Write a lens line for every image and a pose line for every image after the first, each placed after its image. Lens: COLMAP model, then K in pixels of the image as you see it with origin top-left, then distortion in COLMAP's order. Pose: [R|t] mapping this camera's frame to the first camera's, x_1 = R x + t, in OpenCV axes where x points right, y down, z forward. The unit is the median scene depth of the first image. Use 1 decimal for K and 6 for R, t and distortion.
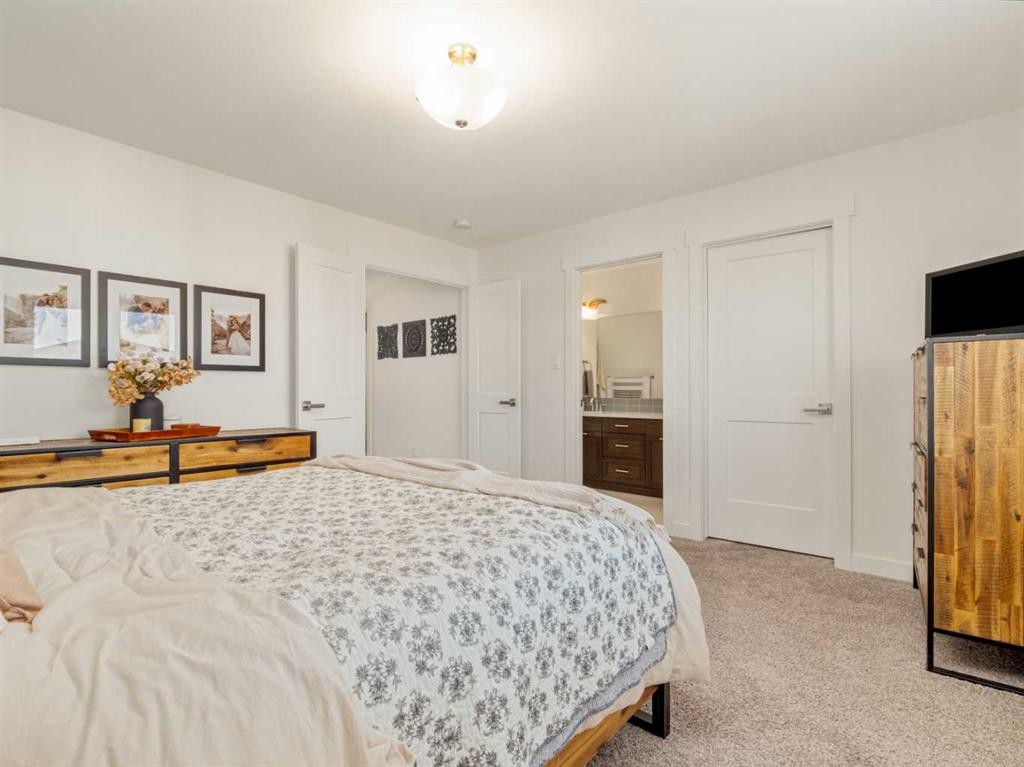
lens RADIAL K [[497.9, 0, 512.7], [0, 497.9, 390.2], [0, 0, 1]] dist [-0.014196, -0.000653]
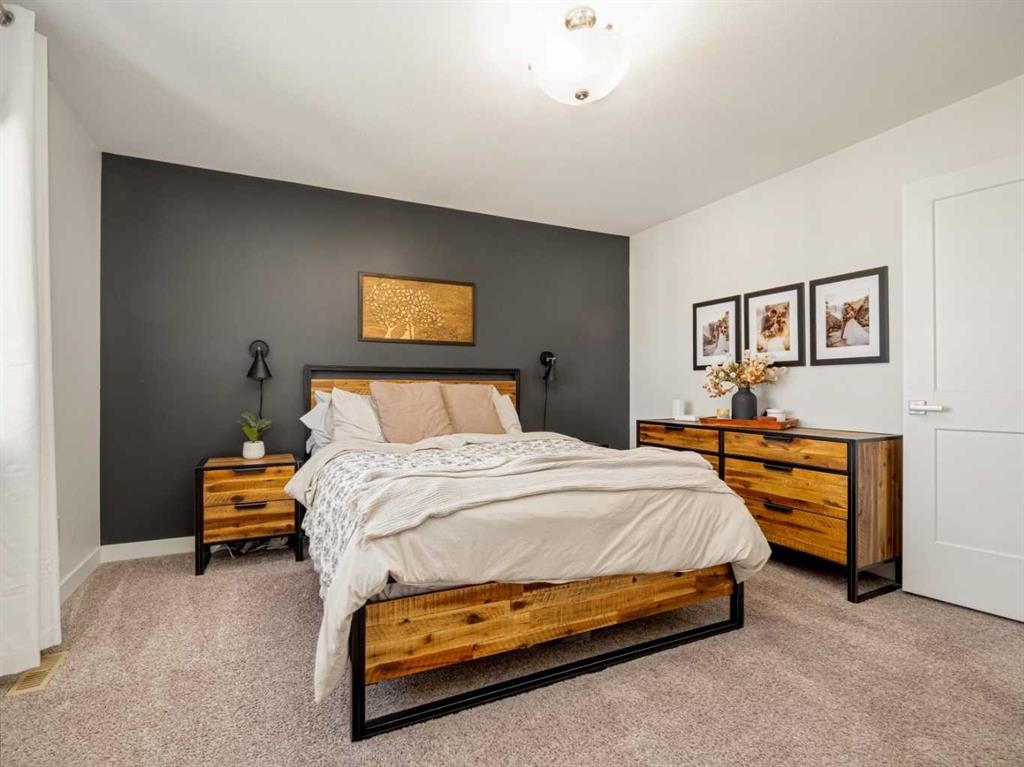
lens RADIAL K [[497.9, 0, 511.9], [0, 497.9, 384.0], [0, 0, 1]] dist [-0.014196, -0.000653]
pose [[-0.401913, -0.005224, -0.915663, 0.513480], [0.003970, 0.999964, -0.007447, 0.001028], [0.915669, -0.006628, -0.401877, 0.830634]]
